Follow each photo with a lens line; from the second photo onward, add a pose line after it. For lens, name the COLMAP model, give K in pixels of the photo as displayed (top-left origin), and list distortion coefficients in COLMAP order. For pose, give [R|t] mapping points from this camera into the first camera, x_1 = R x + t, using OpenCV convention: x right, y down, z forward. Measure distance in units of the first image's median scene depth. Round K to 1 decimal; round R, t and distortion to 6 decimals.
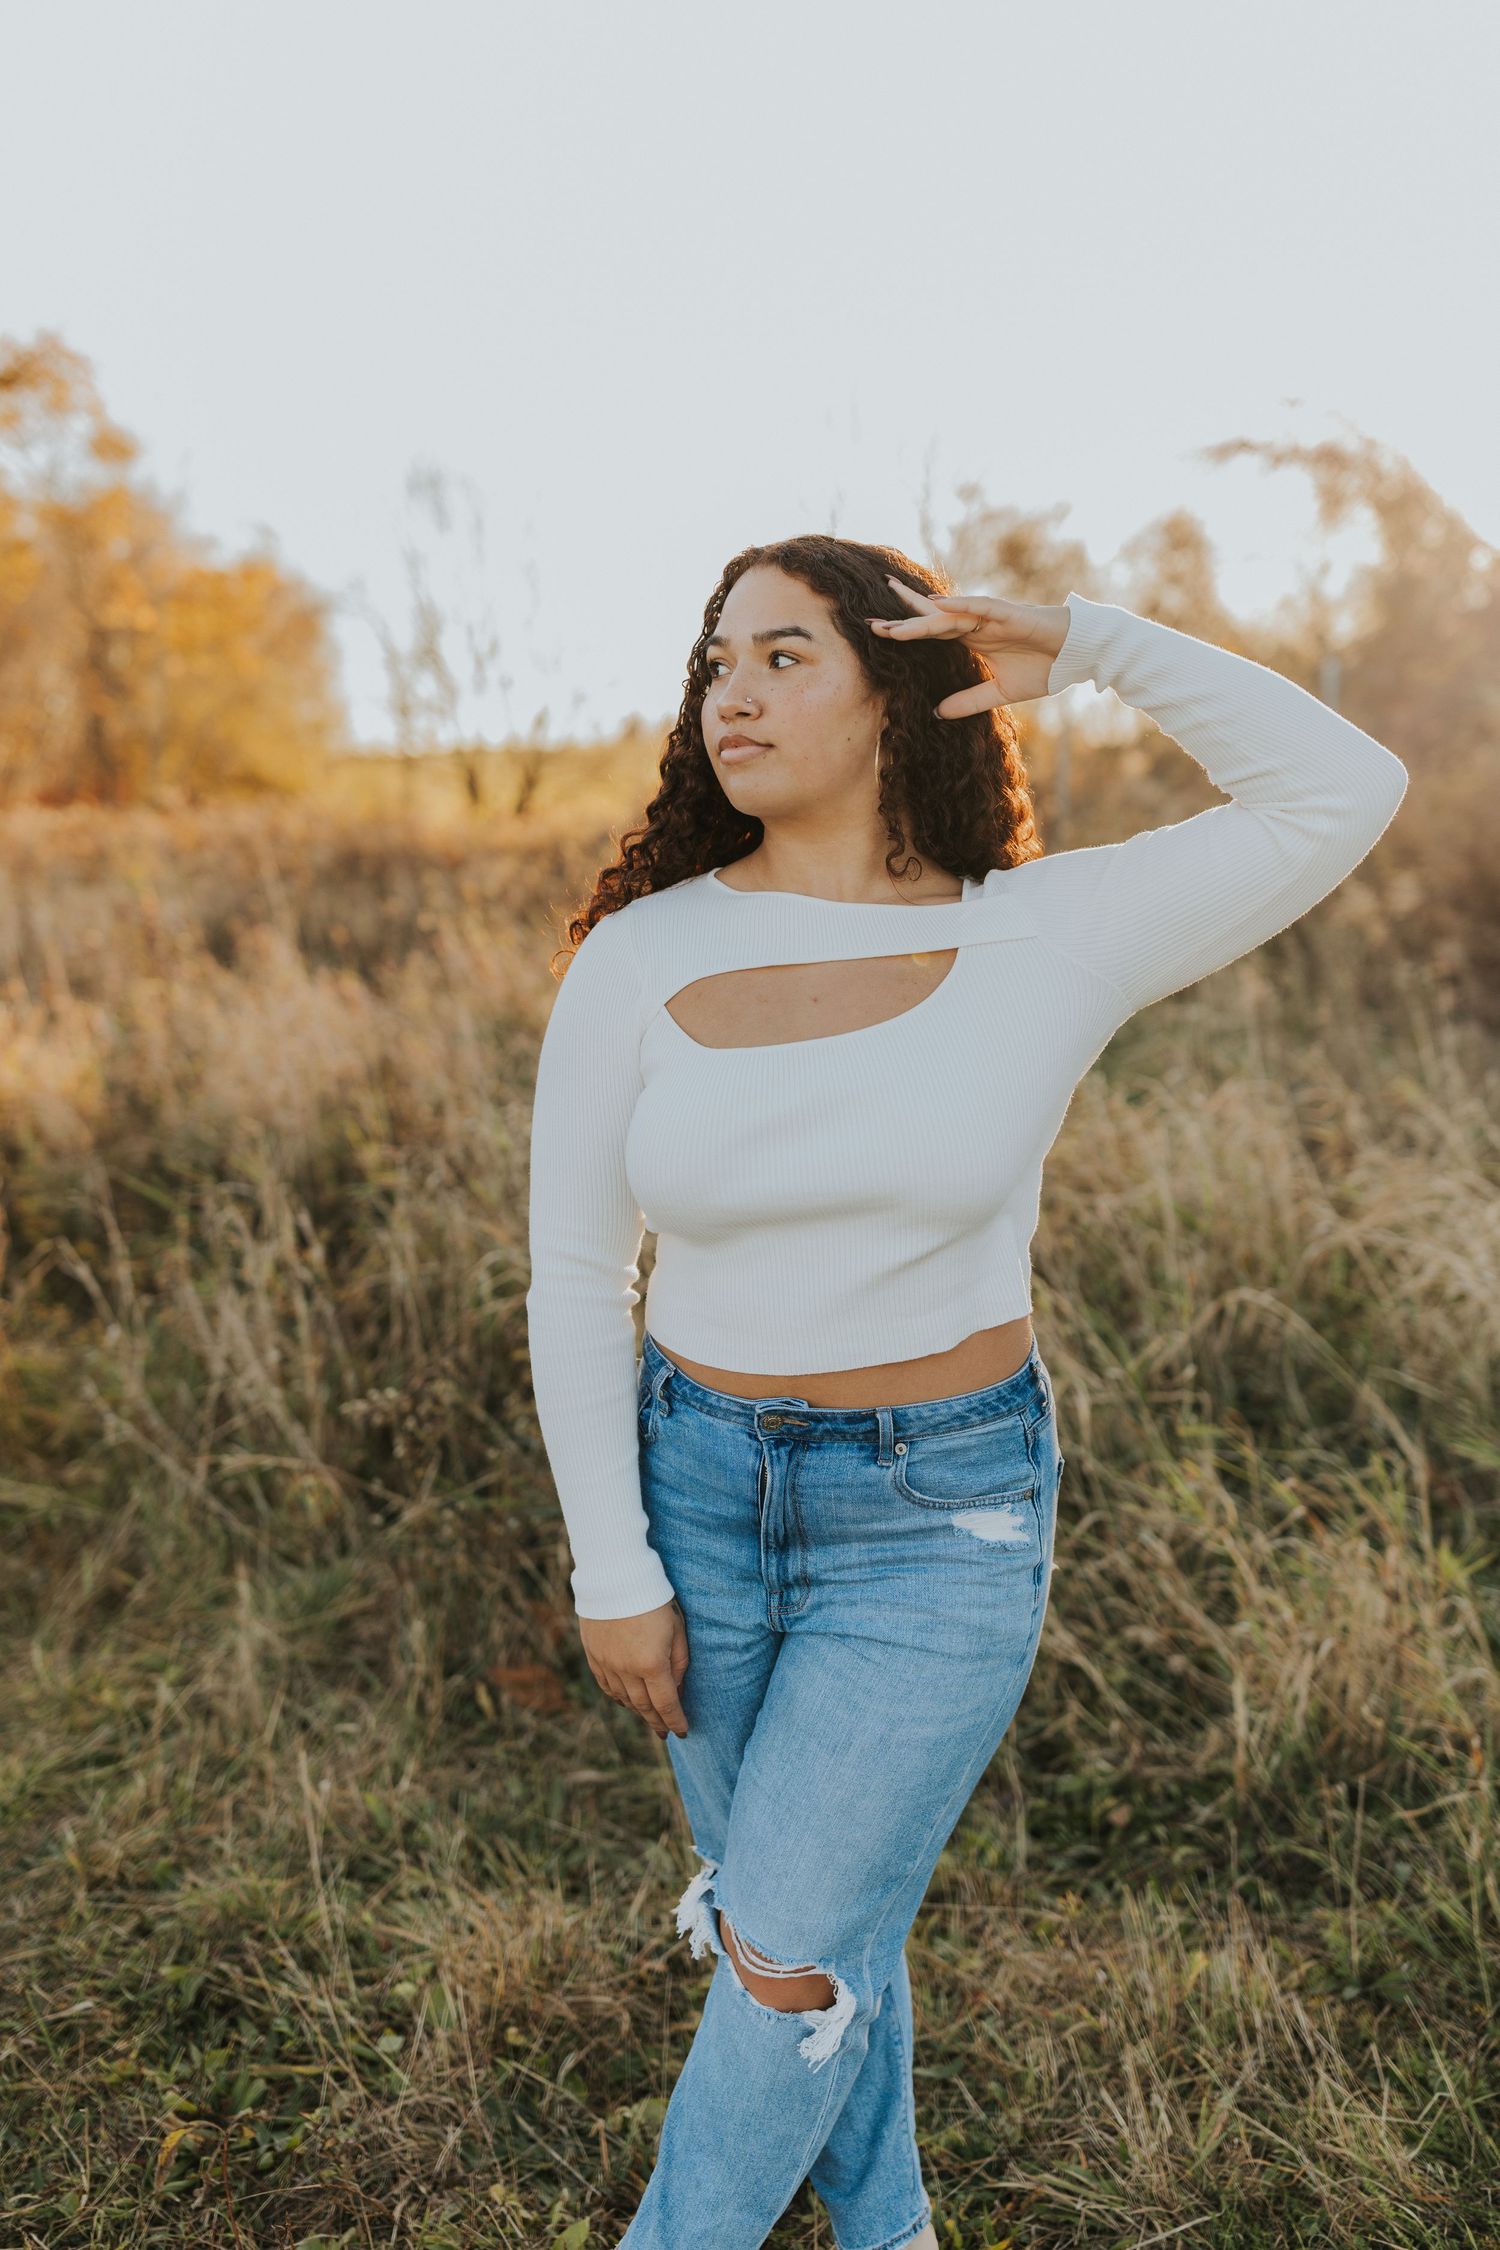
lens RADIAL K [[2165.5, 0, 736.0], [0, 2165.5, 1116.7], [0, 0, 1]] dist [0.076504, -0.092173]
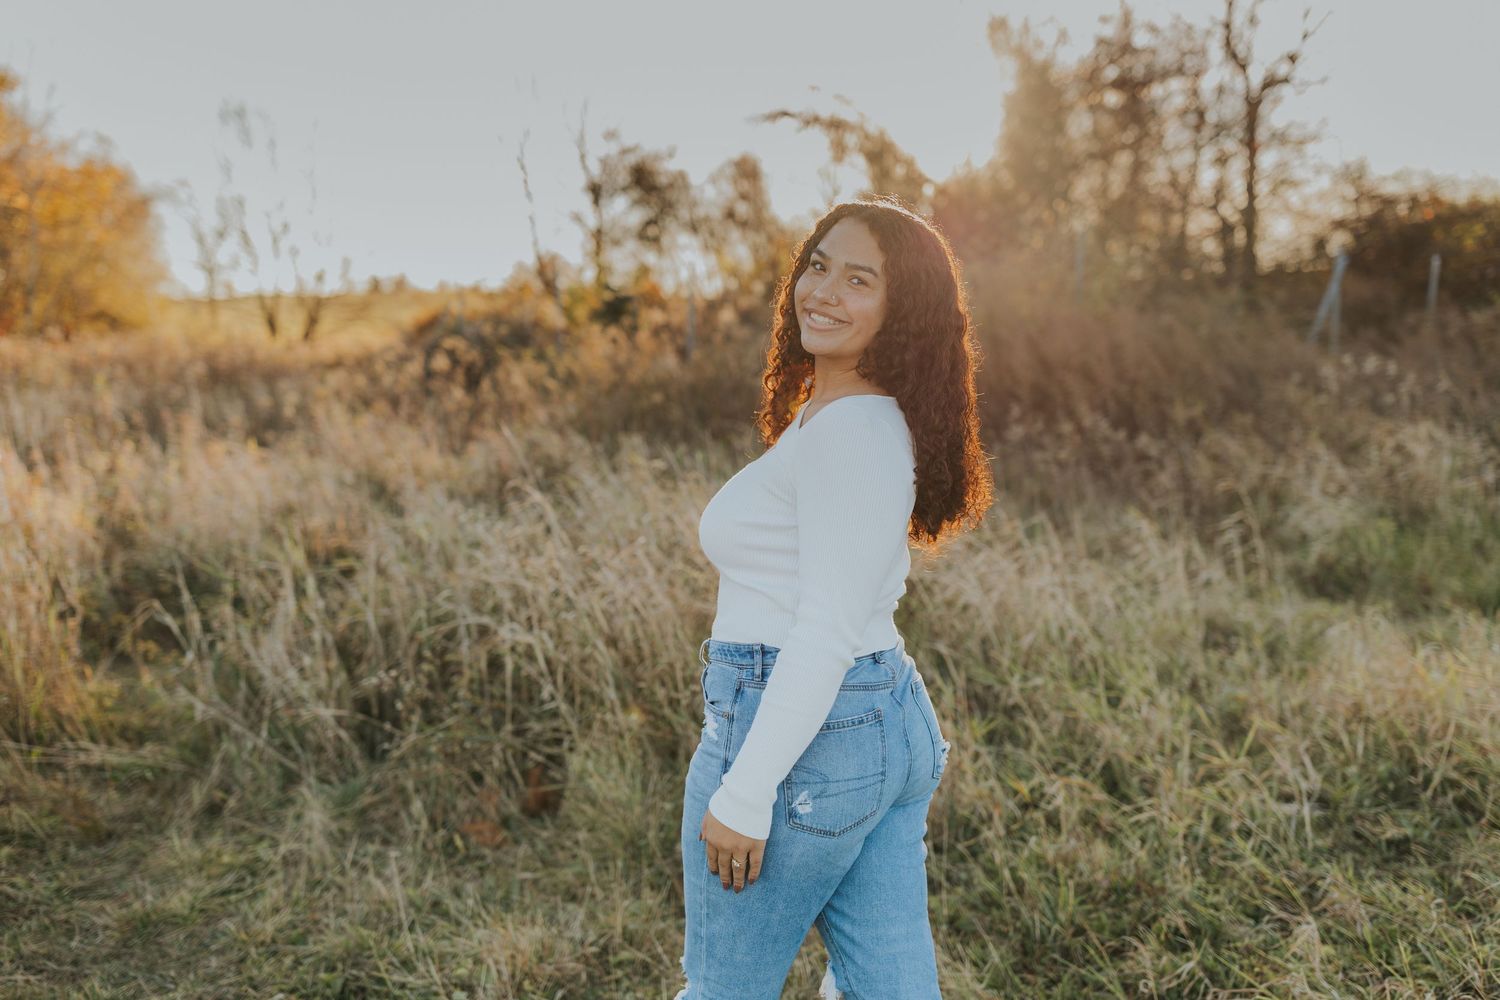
lens RADIAL K [[1443.7, 0, 750.0], [0, 1443.7, 500.0], [0, 0, 1]] dist [0.076504, -0.092173]
pose [[0.979442, -0.017580, 0.200958, -0.104943], [0.023707, 0.999323, -0.028127, 0.025865], [-0.200327, 0.032313, 0.979196, -0.191530]]
